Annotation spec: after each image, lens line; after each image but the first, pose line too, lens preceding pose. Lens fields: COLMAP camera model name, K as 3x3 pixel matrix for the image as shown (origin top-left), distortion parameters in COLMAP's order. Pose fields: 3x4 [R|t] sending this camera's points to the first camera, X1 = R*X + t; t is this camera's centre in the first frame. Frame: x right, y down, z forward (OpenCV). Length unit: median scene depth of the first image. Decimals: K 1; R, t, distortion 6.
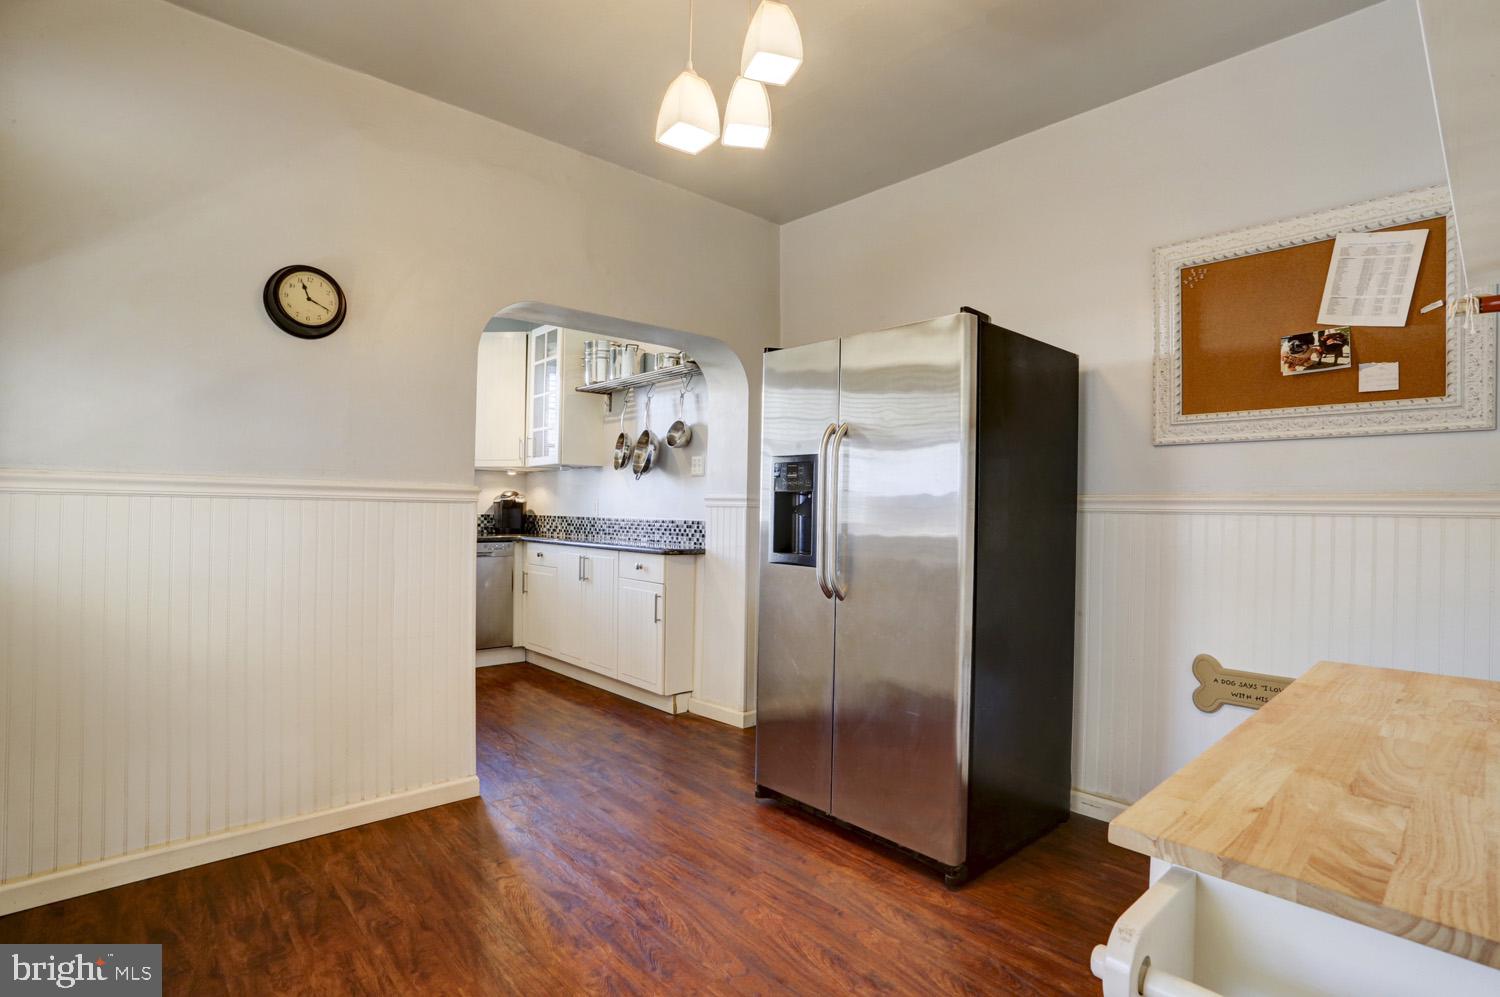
lens RADIAL K [[728.8, 0, 751.2], [0, 728.8, 502.0], [0, 0, 1]] dist [-0.064848, 0.023120]
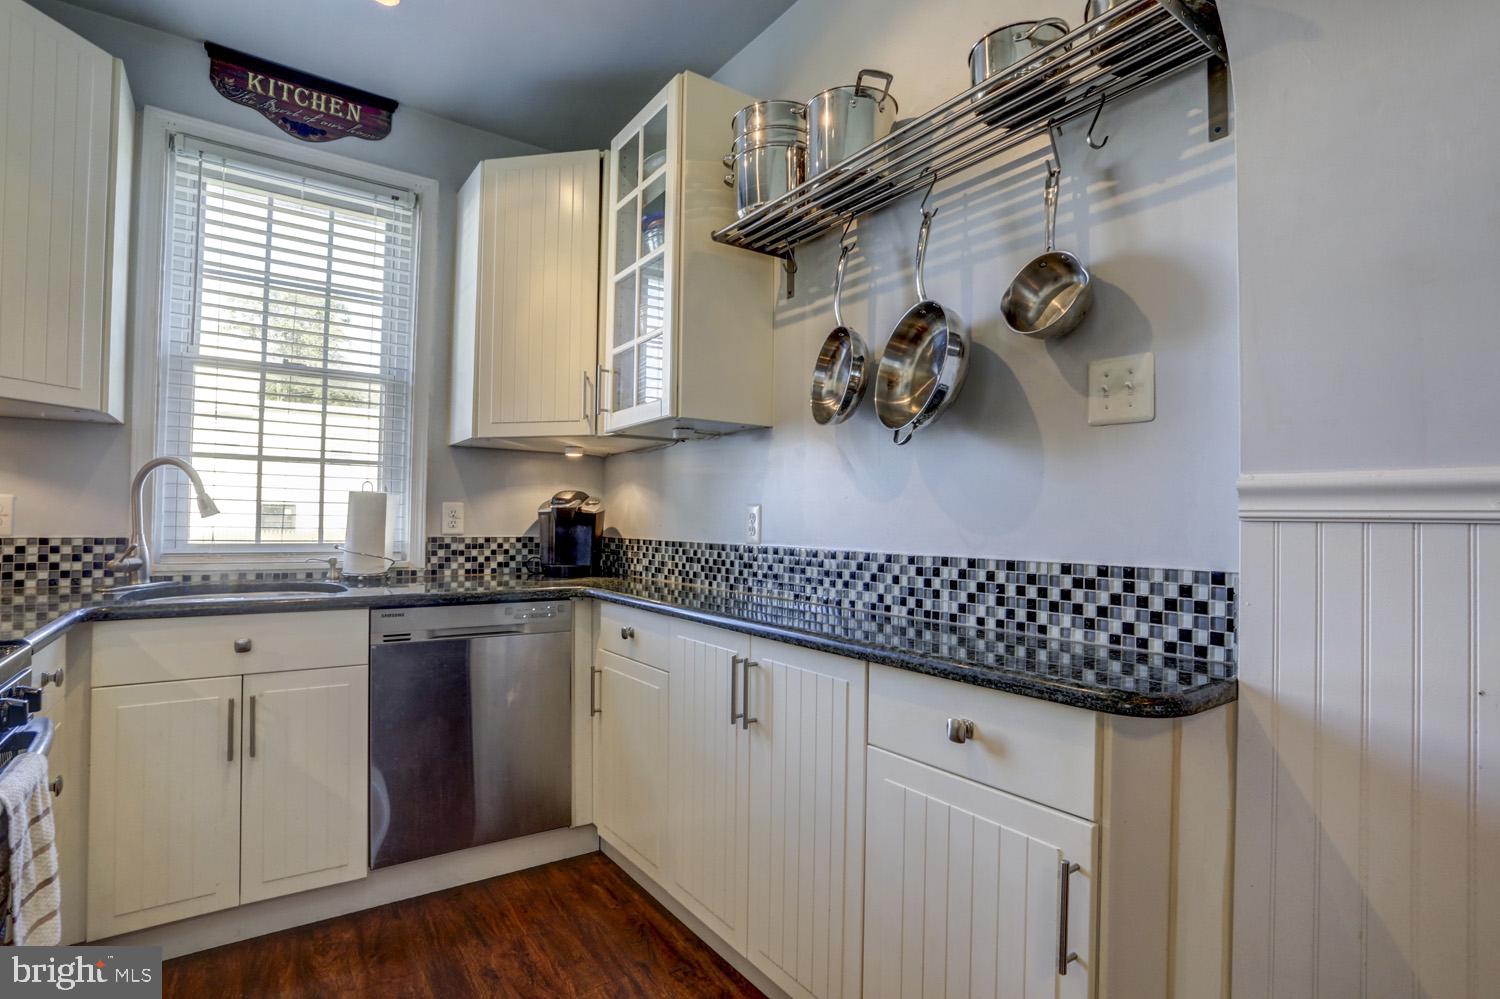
lens RADIAL K [[728.8, 0, 756.2], [0, 728.8, 504.7], [0, 0, 1]] dist [-0.064848, 0.023120]
pose [[0.992958, -0.006307, -0.118299, -0.171597], [0.004542, 0.999874, -0.015182, 0.003413], [0.118380, 0.014538, 0.992862, 0.604939]]
